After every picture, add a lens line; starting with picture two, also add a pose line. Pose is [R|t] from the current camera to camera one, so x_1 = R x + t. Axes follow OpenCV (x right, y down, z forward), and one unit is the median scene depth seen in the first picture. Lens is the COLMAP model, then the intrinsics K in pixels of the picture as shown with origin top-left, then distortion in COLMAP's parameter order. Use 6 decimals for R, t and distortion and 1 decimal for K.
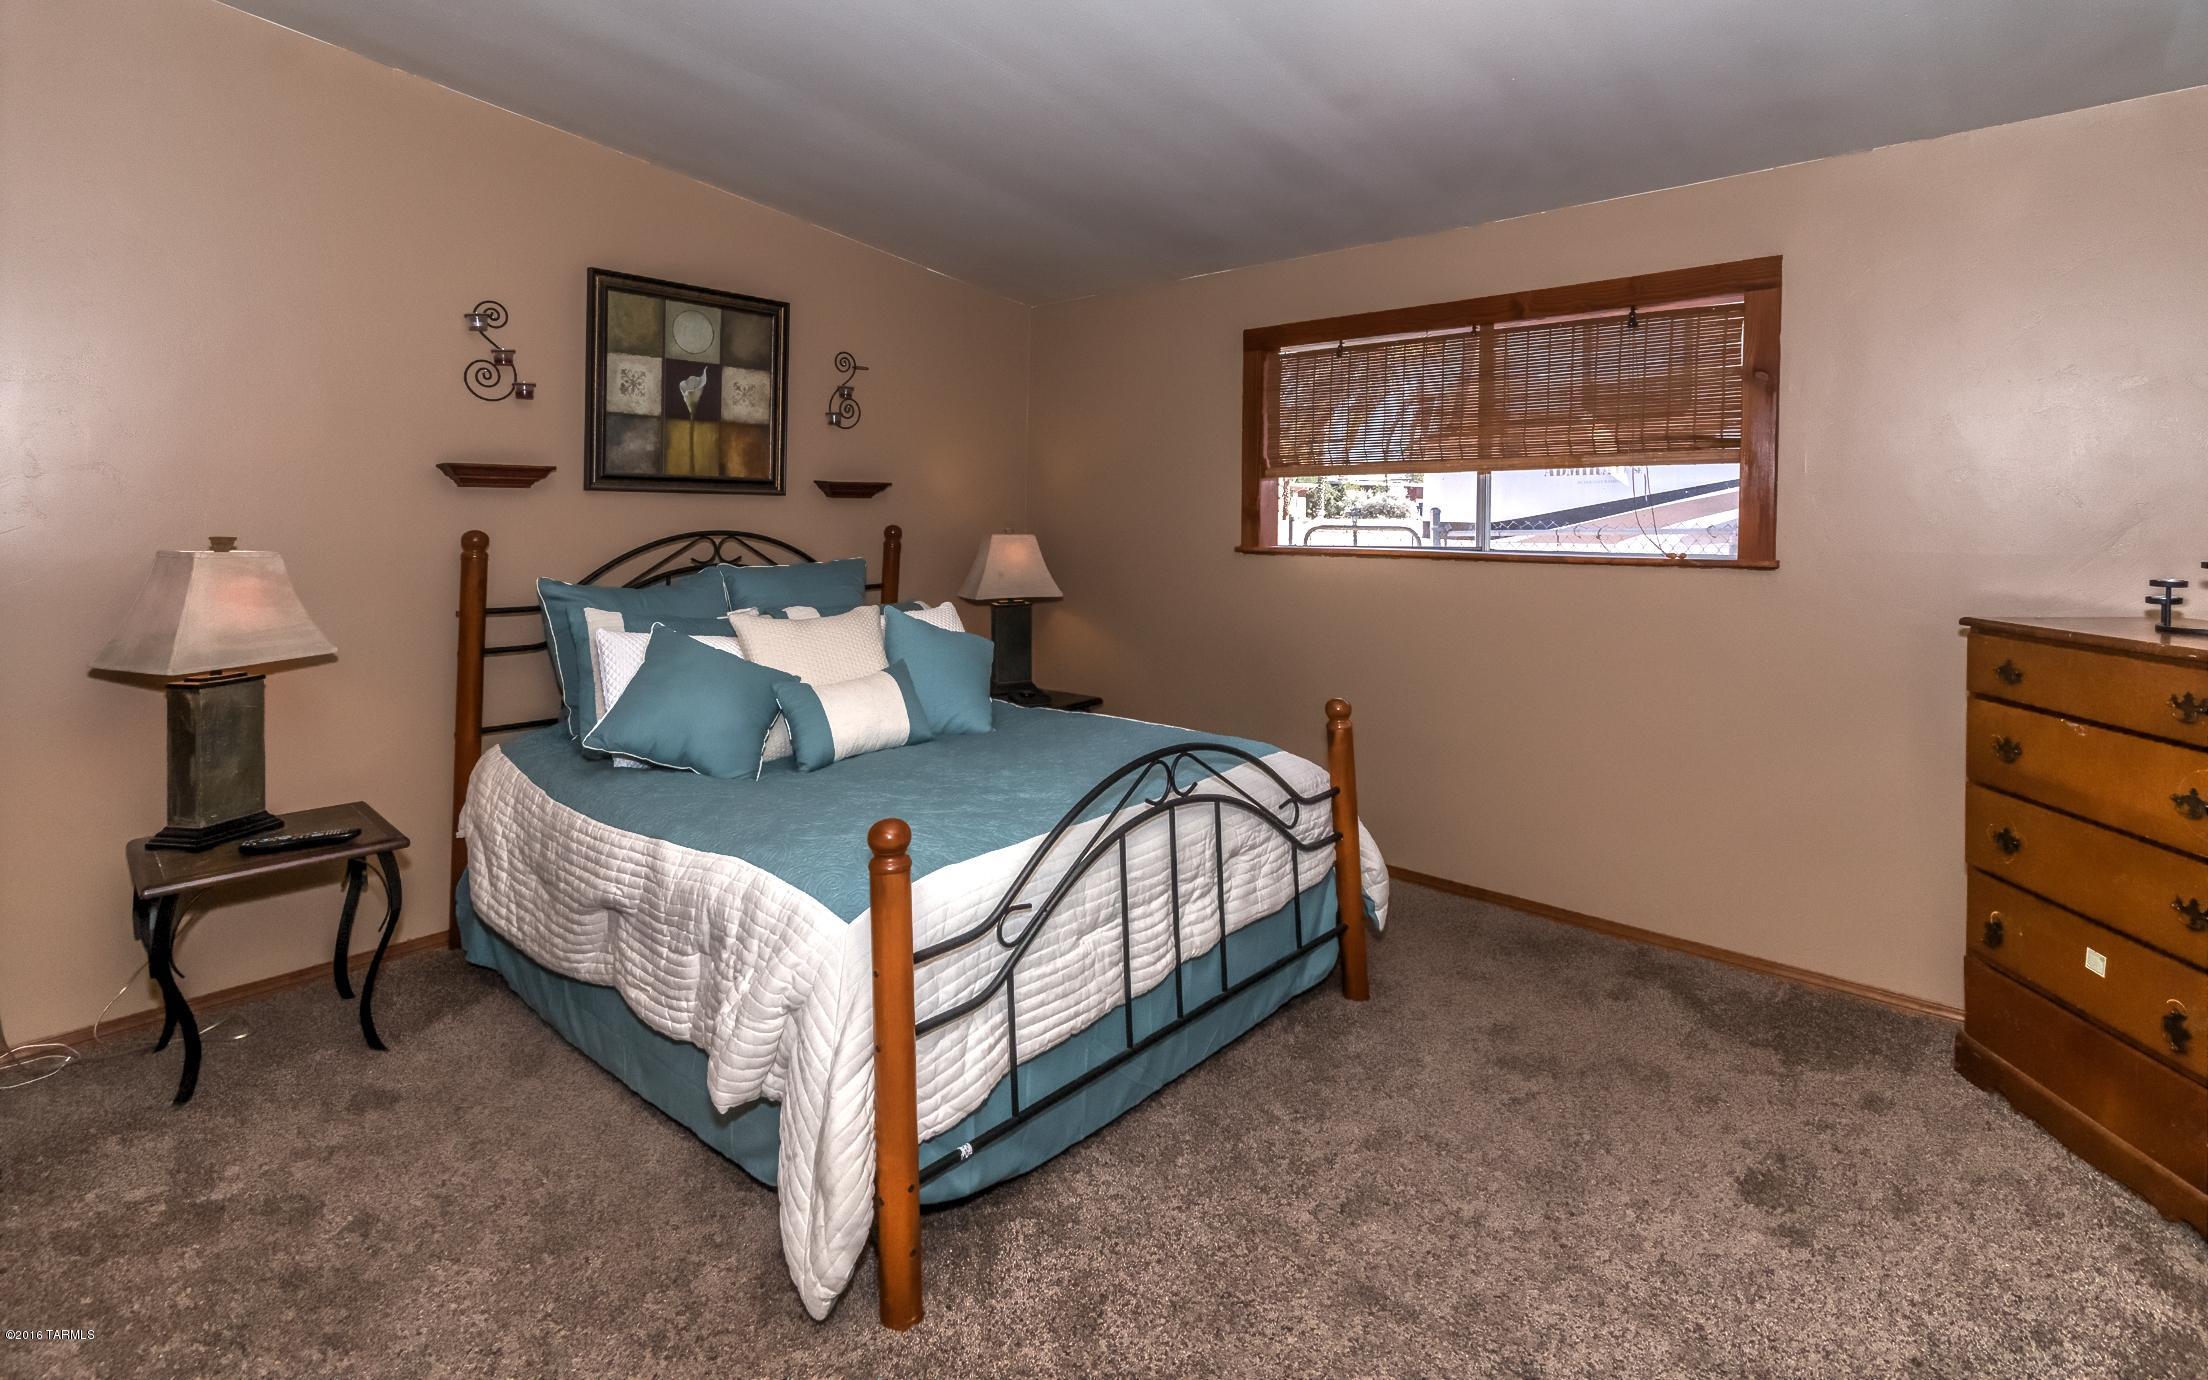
lens RADIAL K [[1017.5, 0, 1112.2], [0, 1017.5, 587.9], [0, 0, 1]] dist [0.013142, 0.000194]
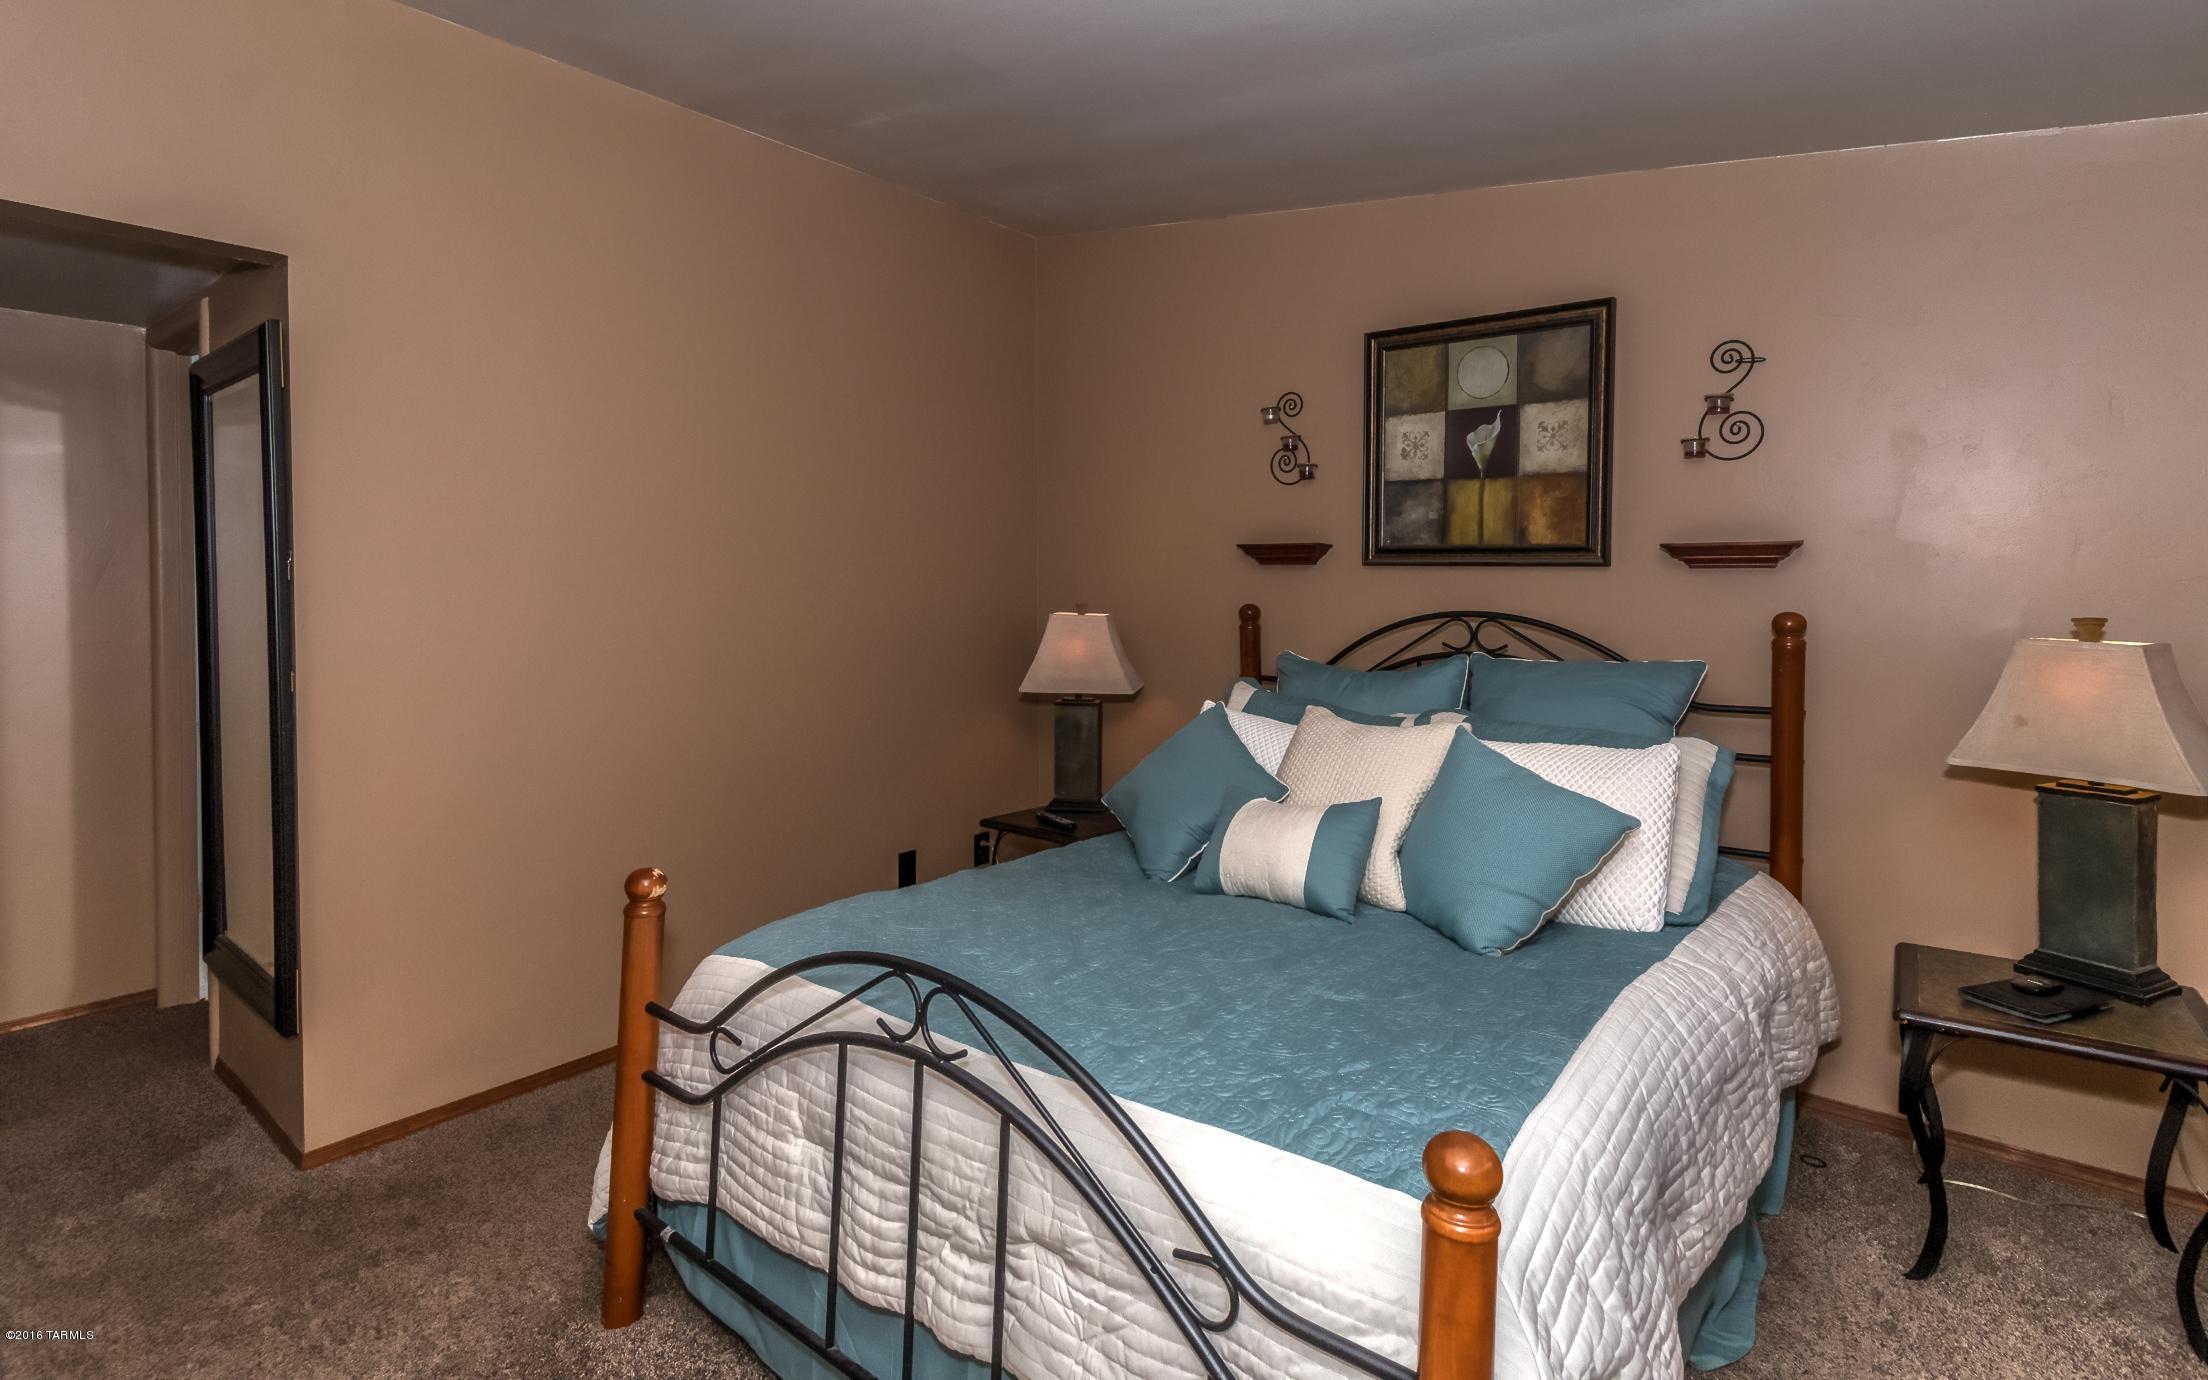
lens RADIAL K [[1027.3, 0, 1099.6], [0, 1027.3, 657.2], [0, 0, 1]] dist [-0.010243, -0.000117]
pose [[0.068747, 0.066616, -0.995407, 0.420089], [-0.079004, 0.994998, 0.061133, -0.046918], [0.994501, 0.074438, 0.073666, 0.656535]]
